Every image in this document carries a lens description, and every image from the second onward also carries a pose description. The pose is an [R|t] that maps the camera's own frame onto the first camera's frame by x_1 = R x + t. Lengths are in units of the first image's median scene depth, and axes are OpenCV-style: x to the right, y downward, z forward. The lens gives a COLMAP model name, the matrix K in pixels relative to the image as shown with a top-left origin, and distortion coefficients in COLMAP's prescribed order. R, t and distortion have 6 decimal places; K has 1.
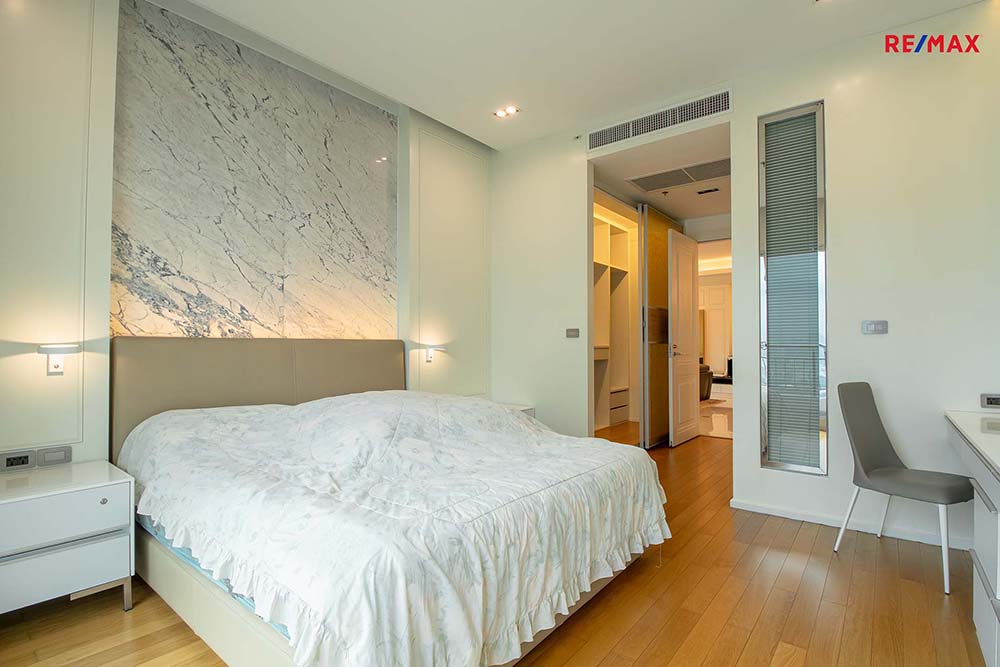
lens RADIAL K [[493.4, 0, 495.3], [0, 493.4, 338.2], [0, 0, 1]] dist [0.006184, 0.000104]
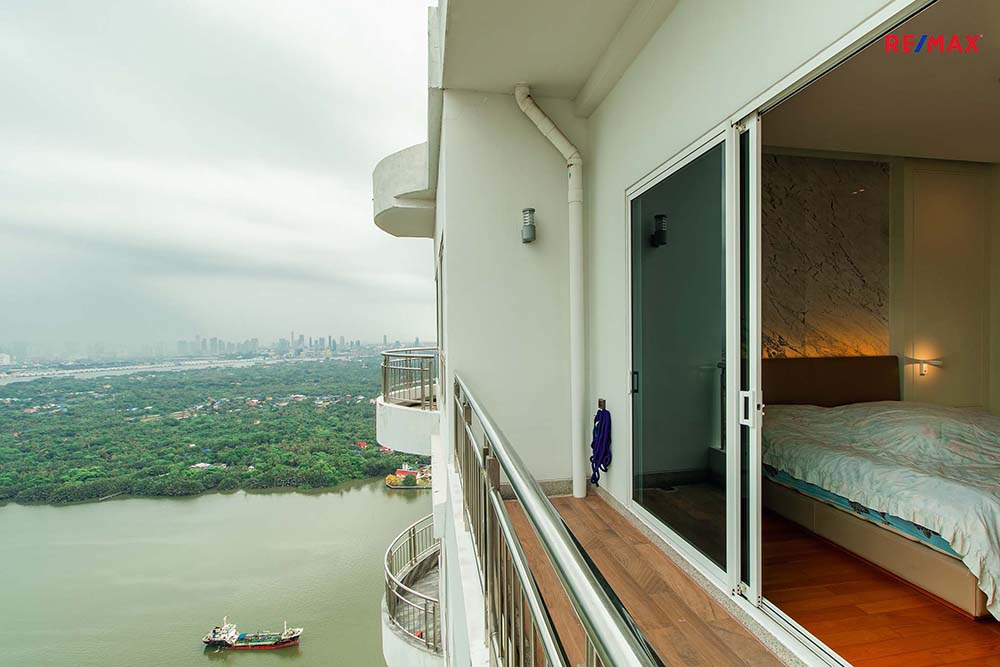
lens RADIAL K [[493.4, 0, 548.8], [0, 493.4, 344.1], [0, 0, 1]] dist [0.006184, 0.000104]
pose [[0.783648, 0.003856, -0.621194, -0.099121], [0.014893, 0.999577, 0.024992, -0.062896], [0.621027, -0.028836, 0.783258, -0.410746]]
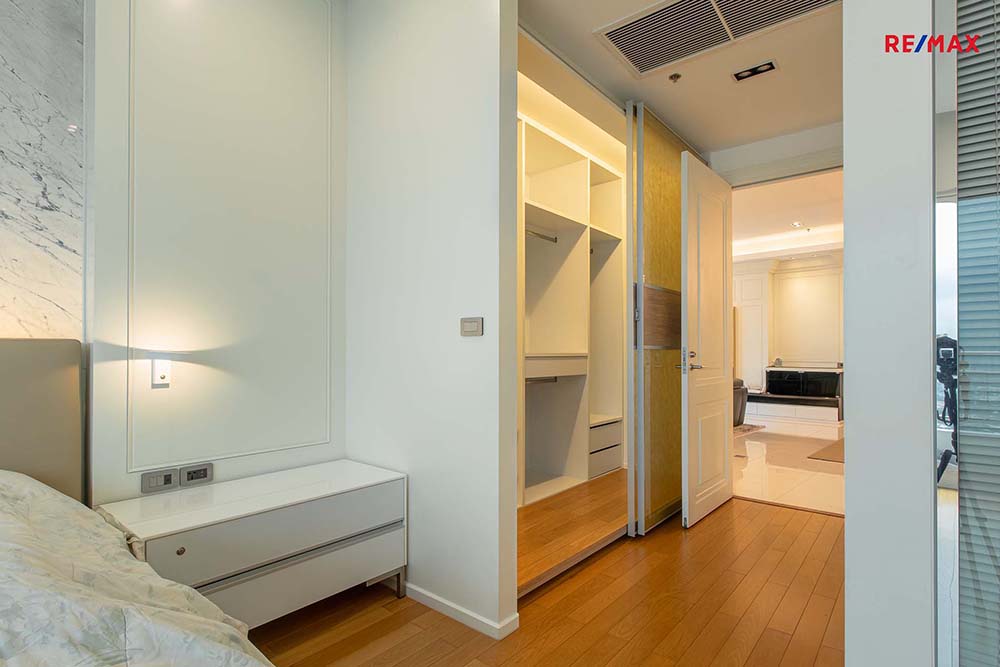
lens RADIAL K [[493.4, 0, 502.3], [0, 493.4, 348.9], [0, 0, 1]] dist [0.006184, 0.000104]
pose [[0.999446, 0.000736, -0.033287, 0.204467], [-0.000485, 0.999971, 0.007558, 0.007675], [0.033291, -0.007538, 0.999417, 0.527363]]
